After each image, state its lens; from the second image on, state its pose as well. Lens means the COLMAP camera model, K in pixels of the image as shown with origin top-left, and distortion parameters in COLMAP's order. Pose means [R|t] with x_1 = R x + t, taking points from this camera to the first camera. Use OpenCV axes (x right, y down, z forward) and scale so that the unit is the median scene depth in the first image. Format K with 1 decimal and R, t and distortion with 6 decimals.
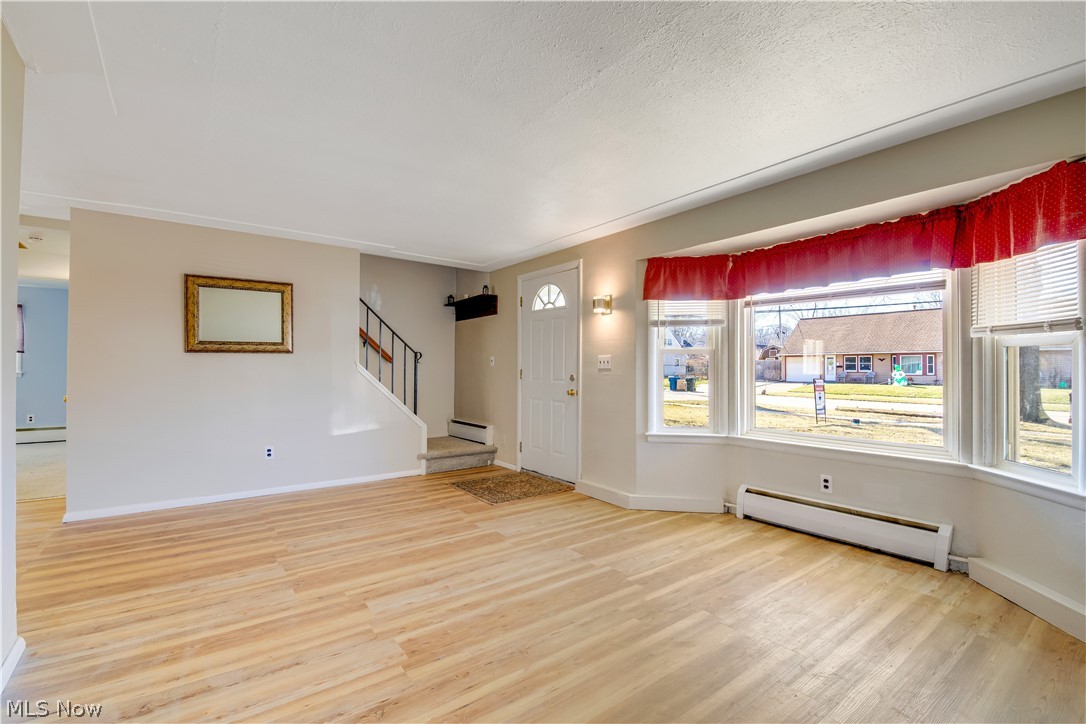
lens RADIAL K [[471.0, 0, 527.5], [0, 471.0, 359.8], [0, 0, 1]] dist [0.002670, -0.004254]
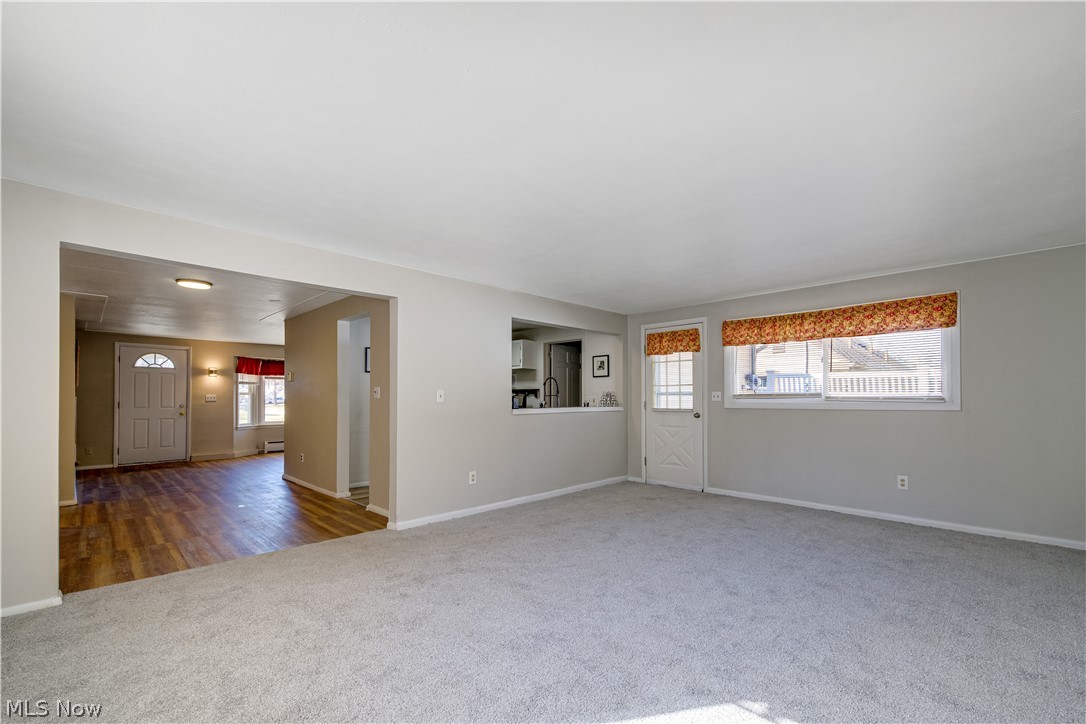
lens RADIAL K [[471.0, 0, 563.4], [0, 471.0, 395.5], [0, 0, 1]] dist [0.002670, -0.004254]
pose [[-0.174409, 0.004674, 0.984662, -2.872872], [-0.014698, 0.999865, -0.007349, -0.018975], [-0.984564, -0.015754, -0.174317, -0.292942]]
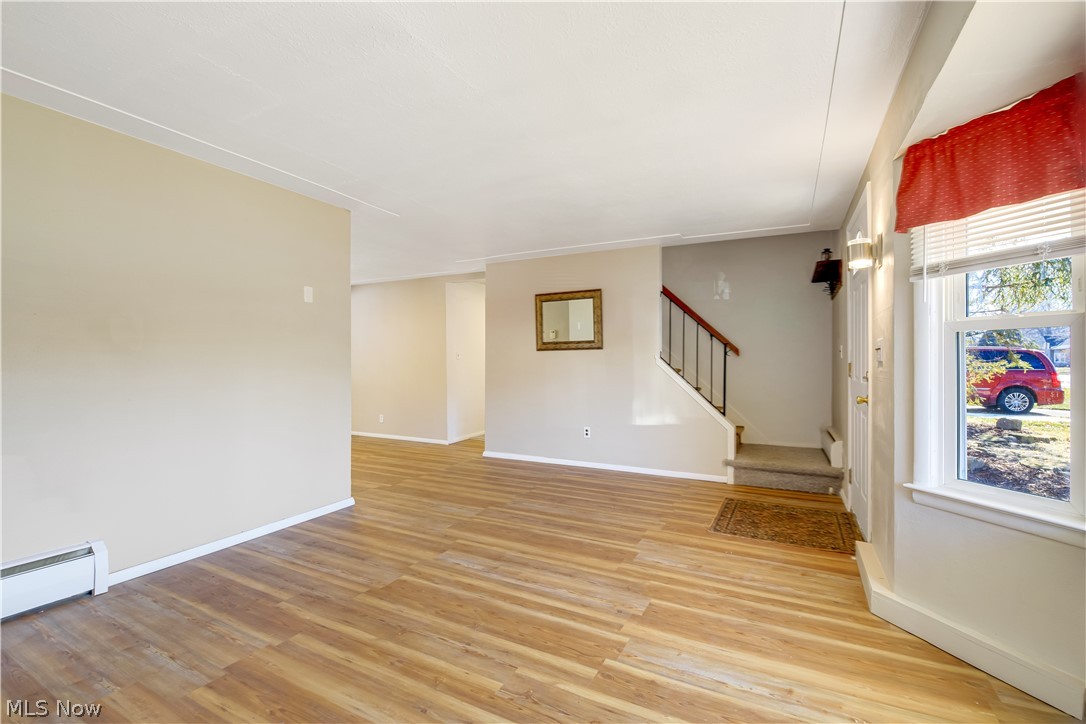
lens RADIAL K [[471.0, 0, 550.2], [0, 471.0, 362.9], [0, 0, 1]] dist [0.002670, -0.004254]
pose [[0.461854, -0.000799, -0.886956, 0.613341], [0.016338, 0.999838, 0.007607, 0.010760], [0.886805, -0.018005, 0.461792, 0.466133]]
